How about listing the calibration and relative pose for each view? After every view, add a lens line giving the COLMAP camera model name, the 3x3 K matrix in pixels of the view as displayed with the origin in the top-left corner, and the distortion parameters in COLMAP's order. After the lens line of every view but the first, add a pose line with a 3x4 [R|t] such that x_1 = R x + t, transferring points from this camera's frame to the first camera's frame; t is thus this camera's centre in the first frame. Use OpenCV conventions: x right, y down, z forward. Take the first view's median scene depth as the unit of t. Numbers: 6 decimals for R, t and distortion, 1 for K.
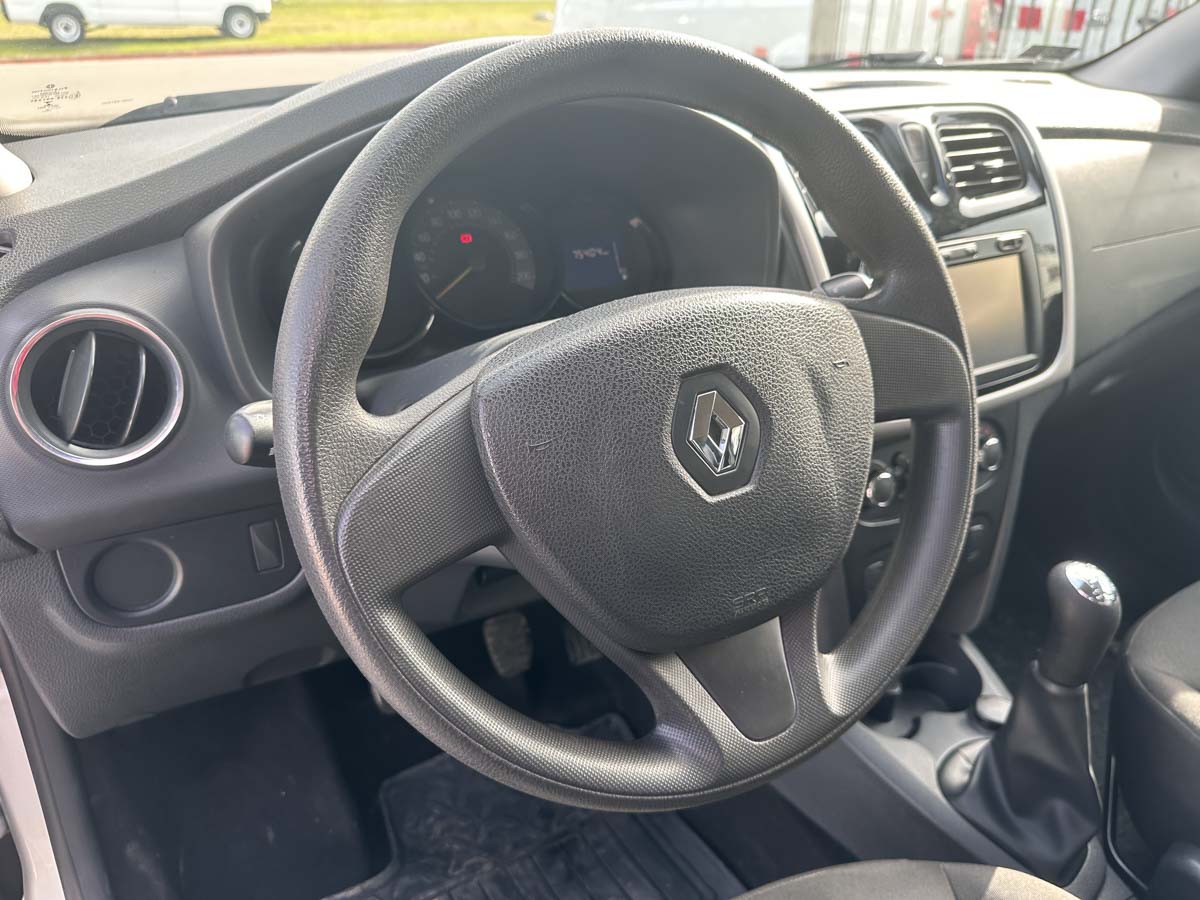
lens RADIAL K [[855.9, 0, 600.0], [0, 855.9, 450.0], [0, 0, 1]] dist [-0.014051, -0.001792]
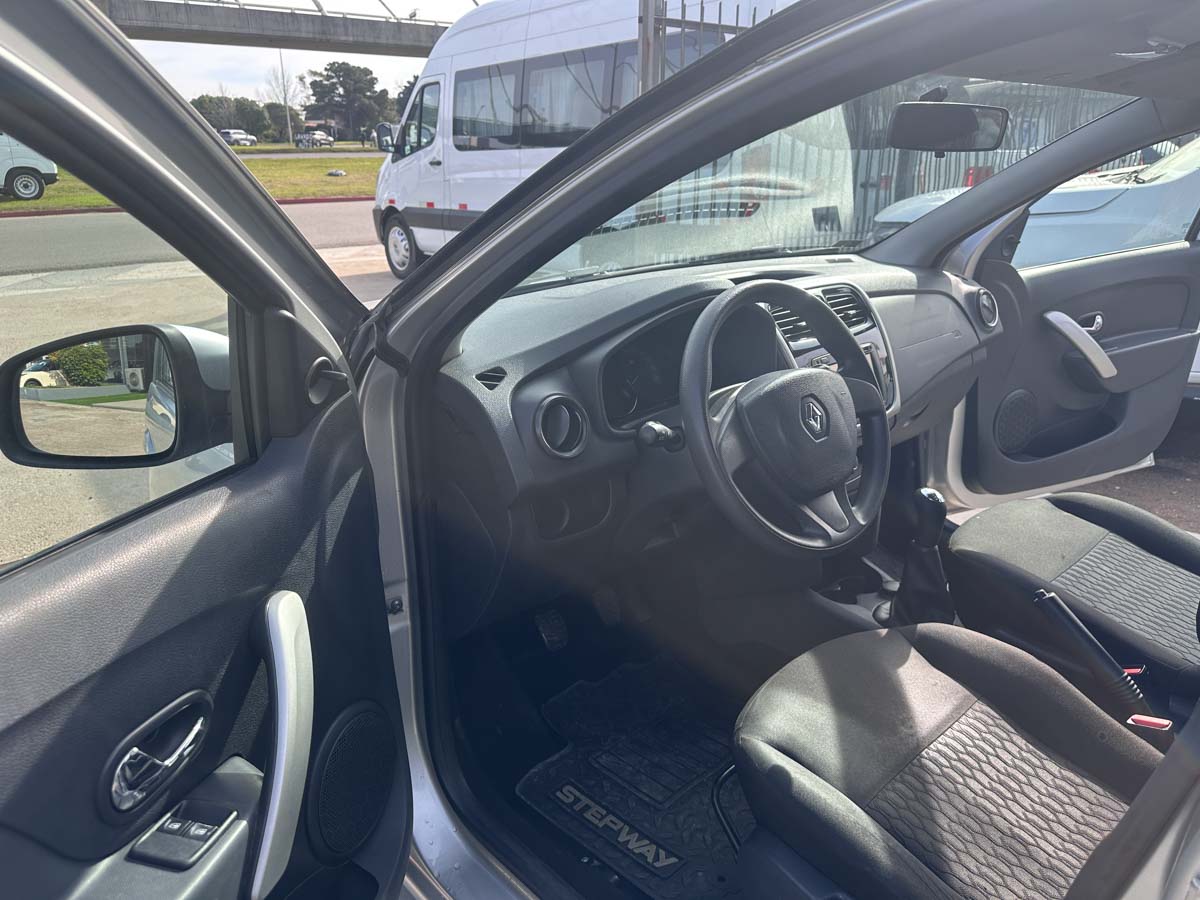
lens RADIAL K [[835.5, 0, 600.0], [0, 835.5, 450.0], [0, 0, 1]] dist [0.001039, -0.004616]
pose [[0.971571, -0.085397, 0.220809, -0.573416], [0.116749, 0.984207, -0.133063, 0.181710], [-0.205958, 0.155059, 0.966198, -0.737146]]
